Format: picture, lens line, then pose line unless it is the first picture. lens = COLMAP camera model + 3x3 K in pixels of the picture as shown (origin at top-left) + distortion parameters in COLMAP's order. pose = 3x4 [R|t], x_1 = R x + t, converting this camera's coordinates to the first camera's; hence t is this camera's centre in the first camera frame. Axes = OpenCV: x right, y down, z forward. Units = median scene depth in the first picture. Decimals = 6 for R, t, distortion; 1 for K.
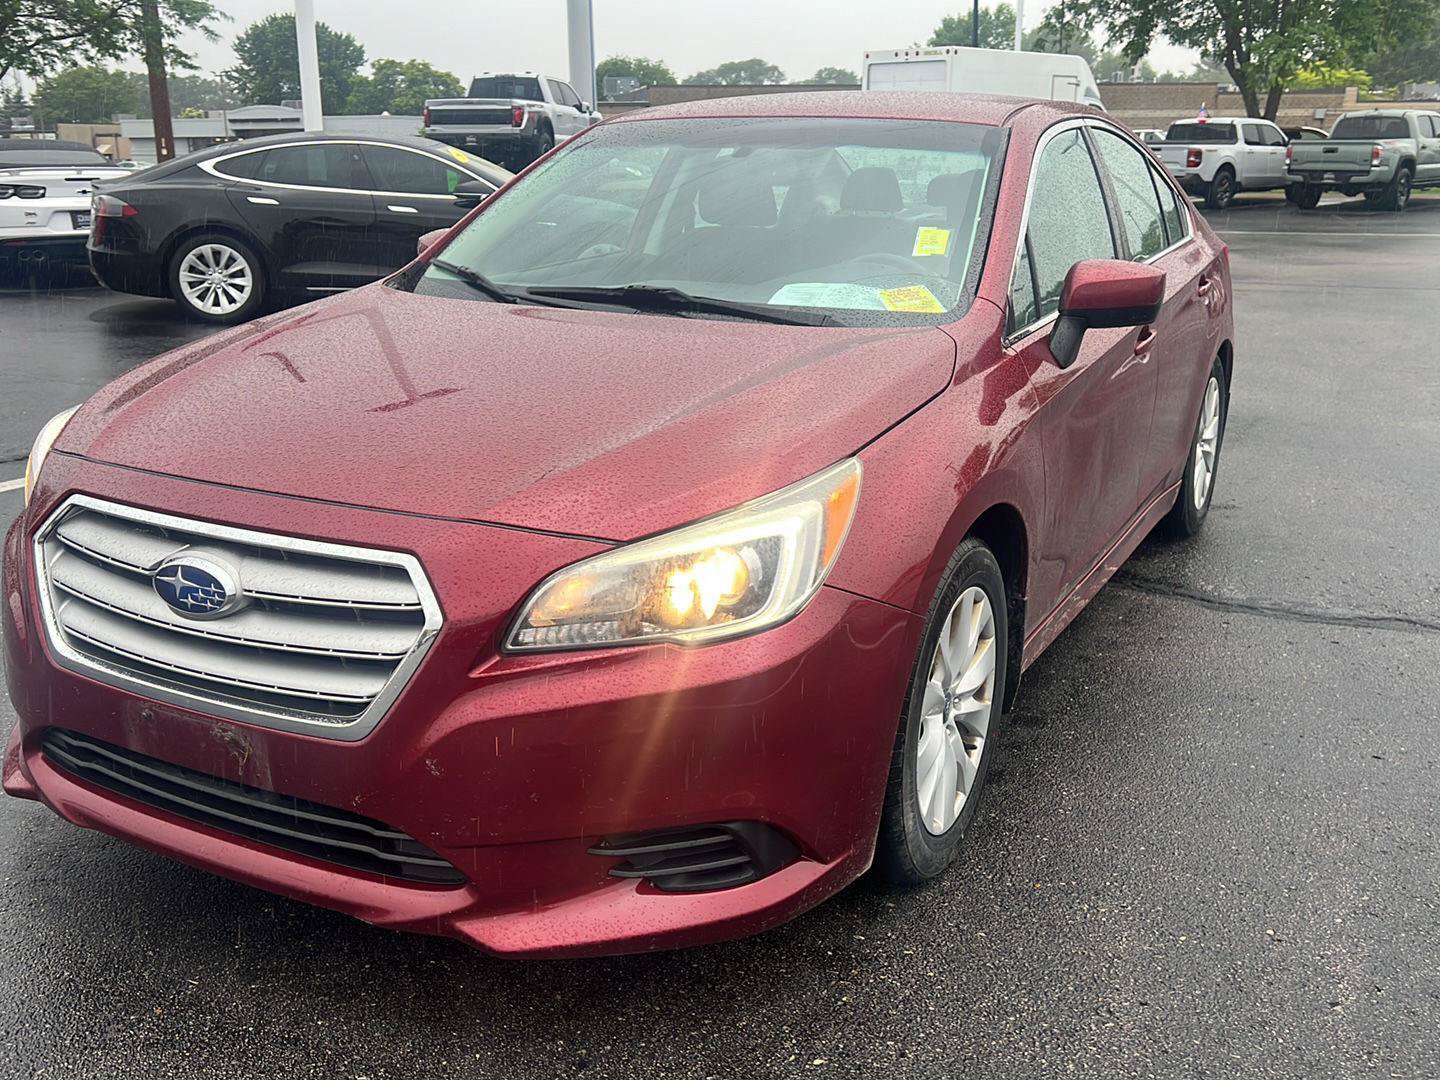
lens RADIAL K [[1406.7, 0, 720.0], [0, 1406.7, 540.0], [0, 0, 1]] dist [0.008291, 0.024952]
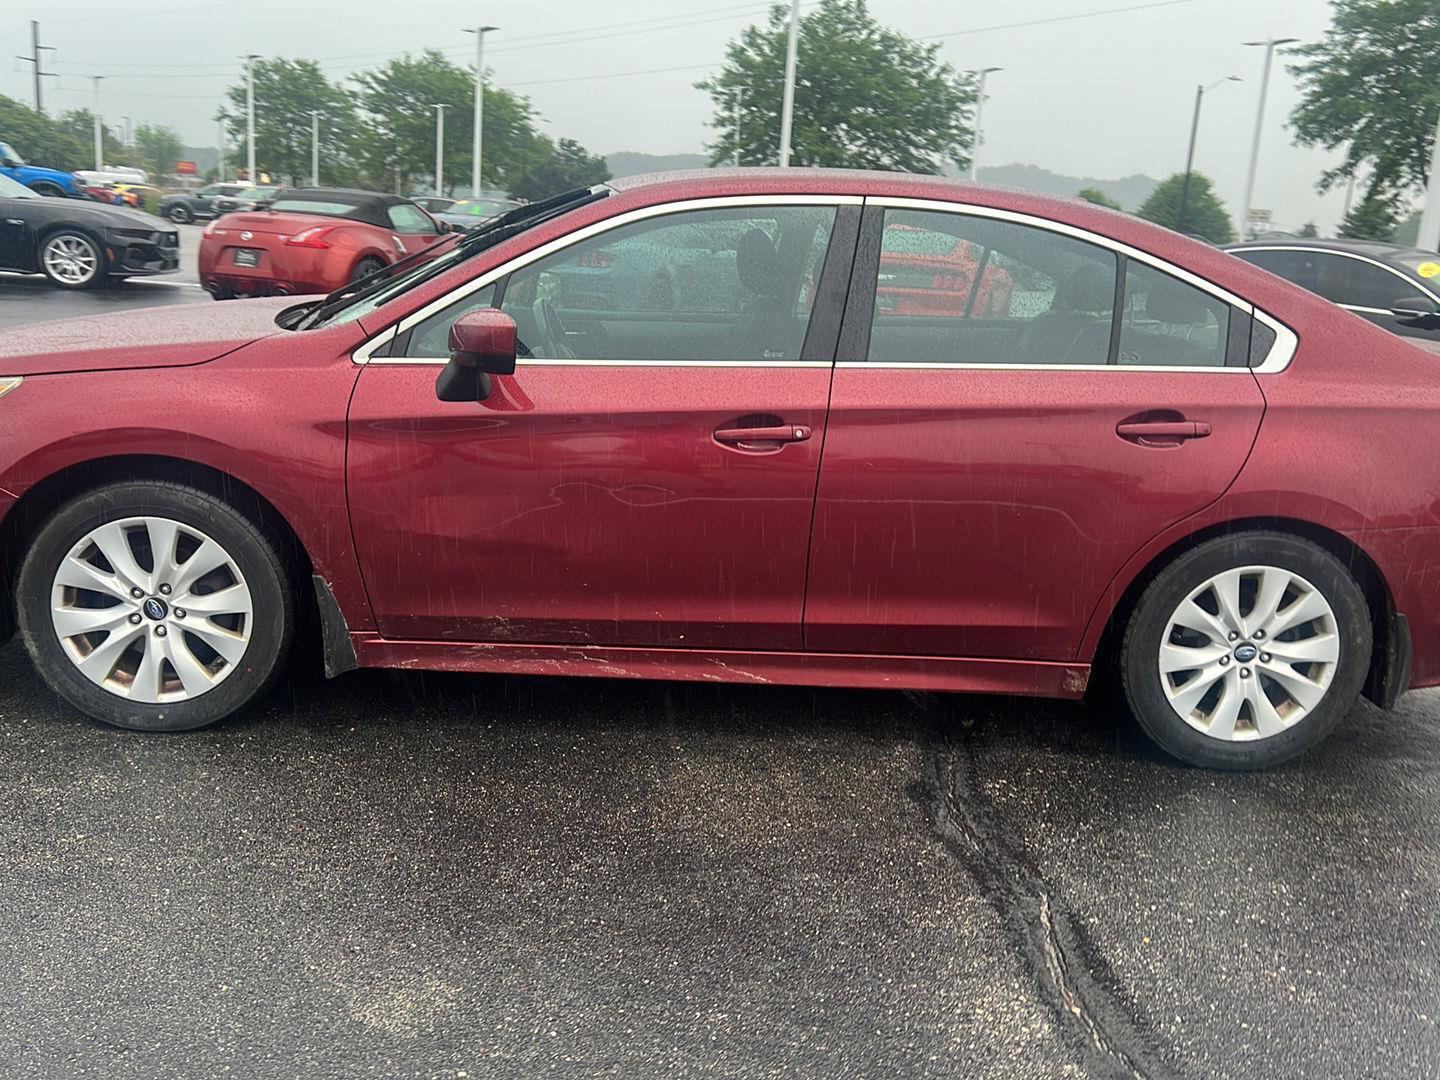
lens RADIAL K [[1392.2, 0, 720.0], [0, 1392.2, 540.0], [0, 0, 1]] dist [0.142633, -0.315268]
pose [[0.526007, 0.224256, -0.820381, 0.104946], [-0.289526, 0.954211, 0.075203, -0.013358], [0.799682, 0.197965, 0.566850, 0.047516]]
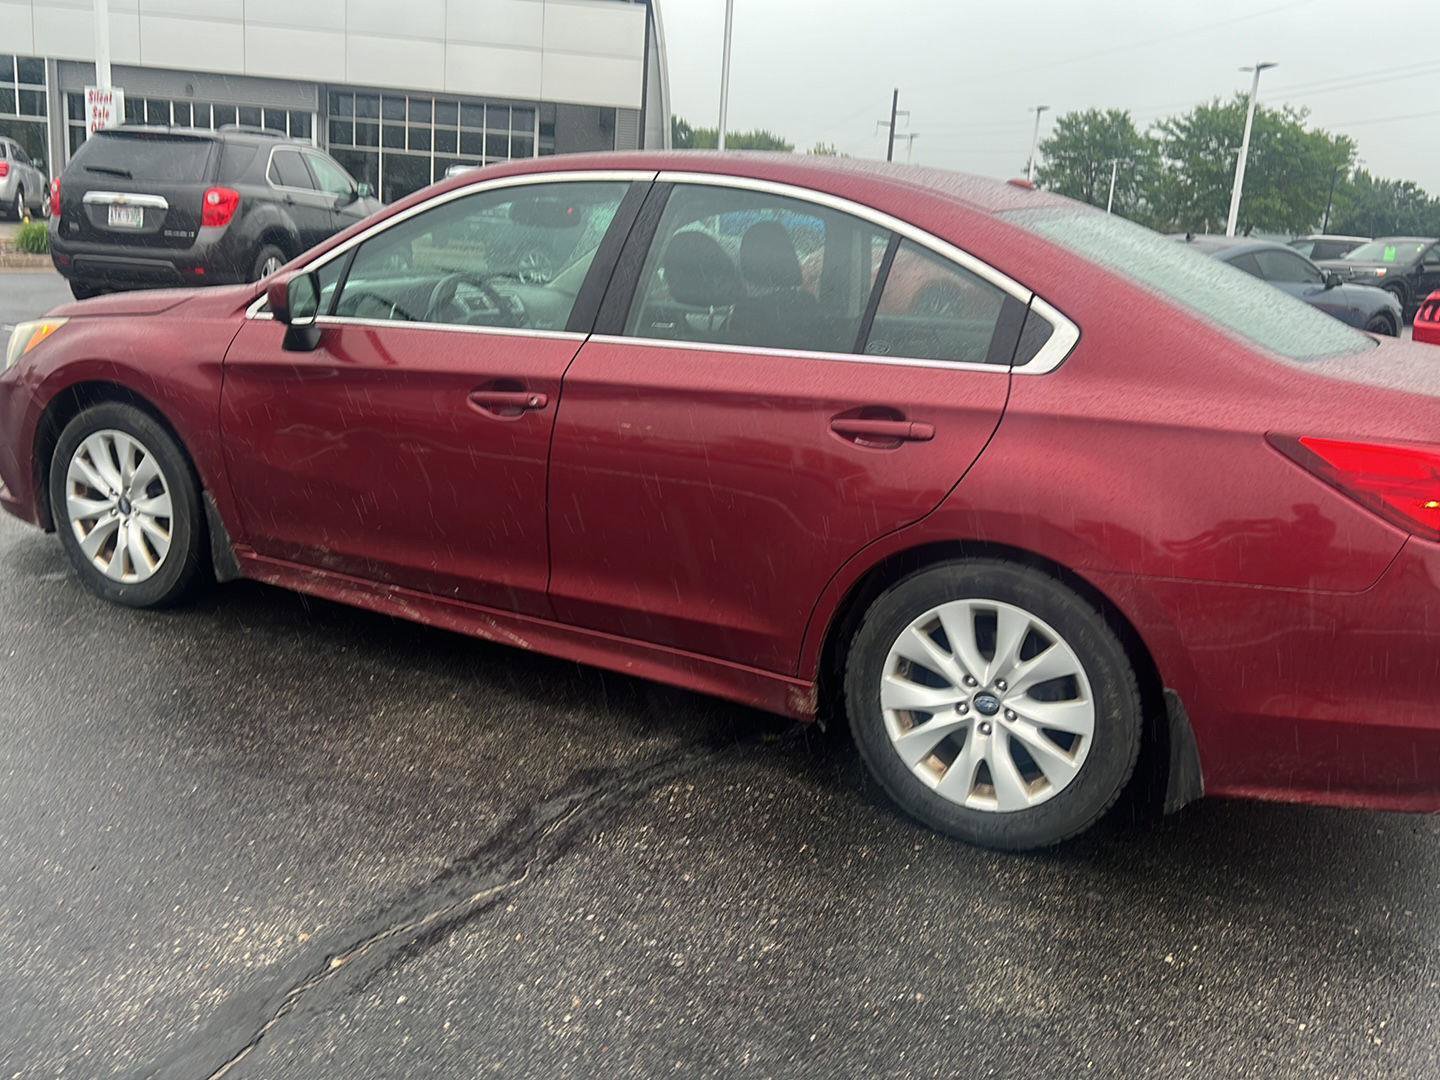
lens RADIAL K [[1392.2, 0, 720.0], [0, 1392.2, 540.0], [0, 0, 1]] dist [0.142633, -0.315268]
pose [[-0.021895, 0.227675, -0.973491, 0.123407], [-0.333257, 0.916373, 0.221812, -0.030857], [0.942582, 0.329279, 0.055810, 0.111319]]
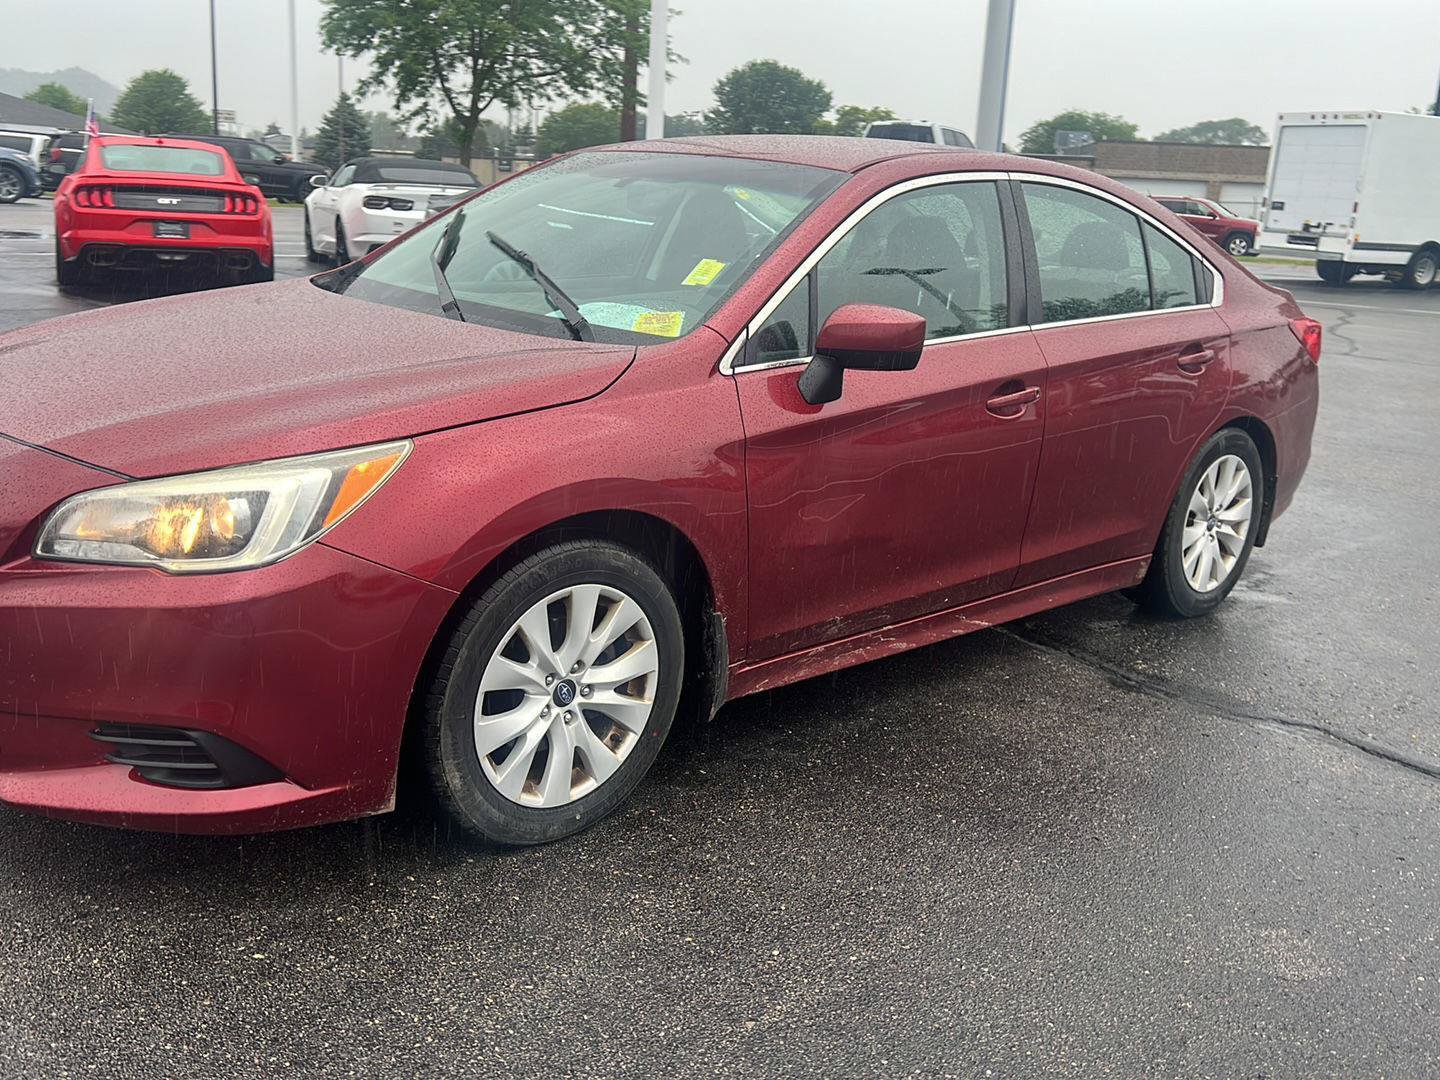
lens RADIAL K [[1392.2, 0, 720.0], [0, 1392.2, 540.0], [0, 0, 1]] dist [0.142633, -0.315268]
pose [[0.947264, 0.128829, -0.293419, 0.040927], [-0.138255, 0.990330, -0.011522, -0.000091], [0.289097, 0.051481, 0.955915, 0.000065]]
